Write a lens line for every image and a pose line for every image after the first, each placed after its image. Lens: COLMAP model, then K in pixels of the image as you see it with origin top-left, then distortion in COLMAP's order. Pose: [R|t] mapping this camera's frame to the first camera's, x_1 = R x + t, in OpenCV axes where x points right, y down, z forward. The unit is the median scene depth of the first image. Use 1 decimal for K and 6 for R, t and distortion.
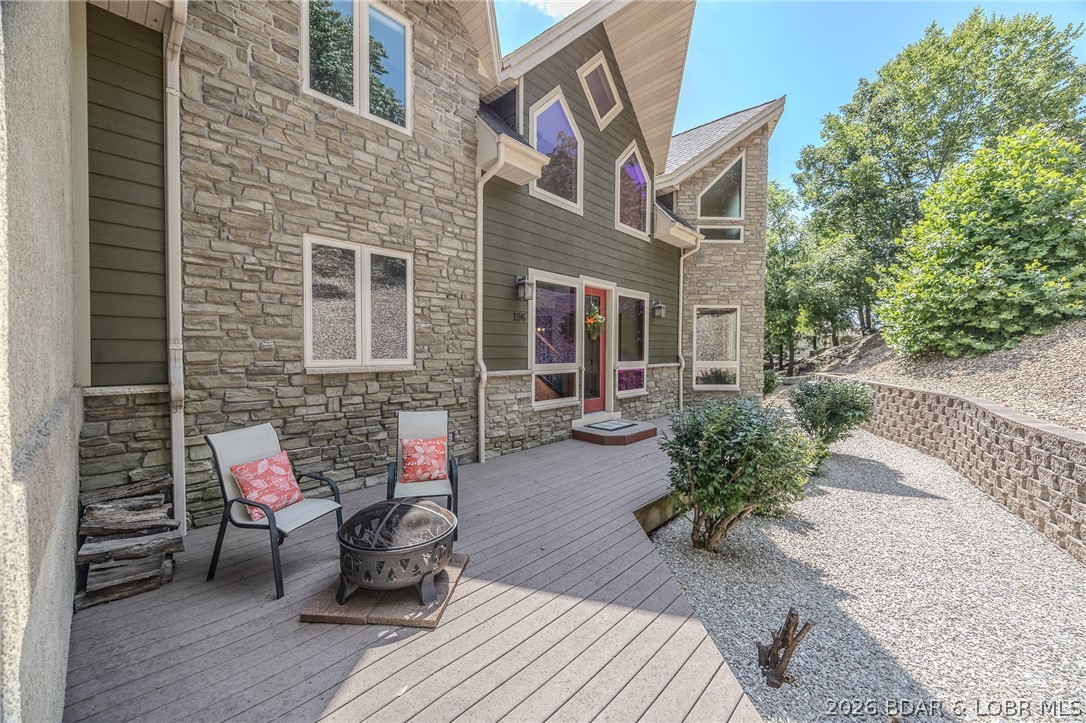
lens RADIAL K [[418.1, 0, 540.4], [0, 418.1, 360.2], [0, 0, 1]] dist [-0.001792, 0.000204]
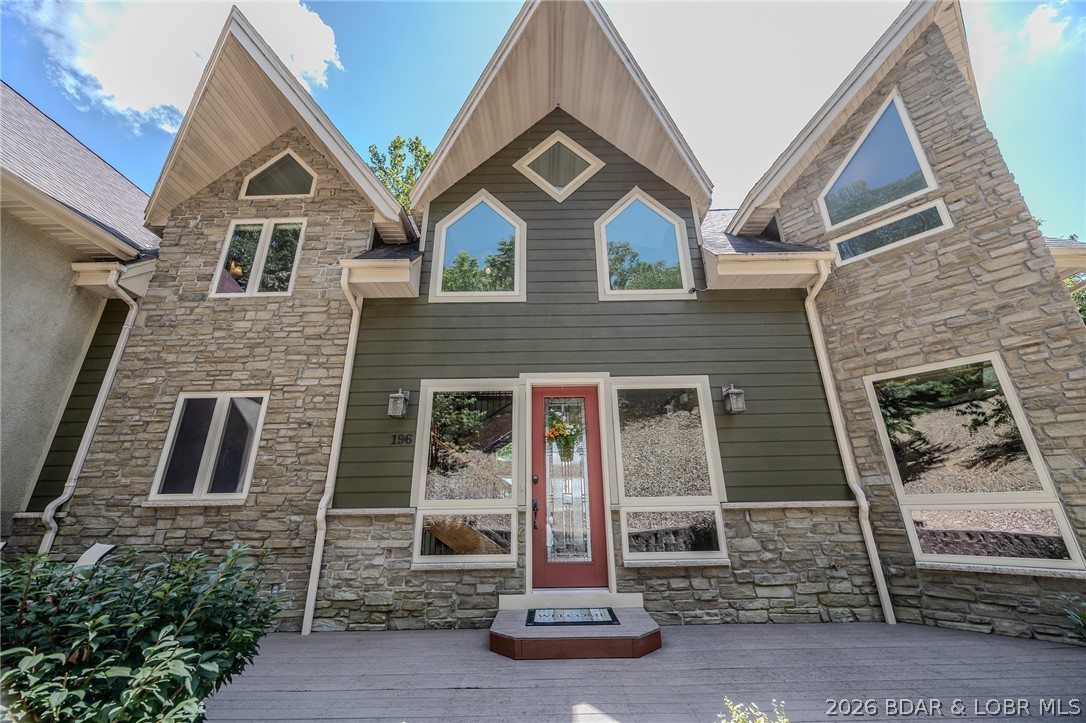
lens RADIAL K [[418.1, 0, 542.3], [0, 418.1, 357.7], [0, 0, 1]] dist [-0.001792, 0.000204]
pose [[0.677026, -0.265927, -0.686235, 0.864542], [-0.000807, 0.932168, -0.362026, 0.051666], [0.735958, 0.245655, 0.630887, 0.755322]]
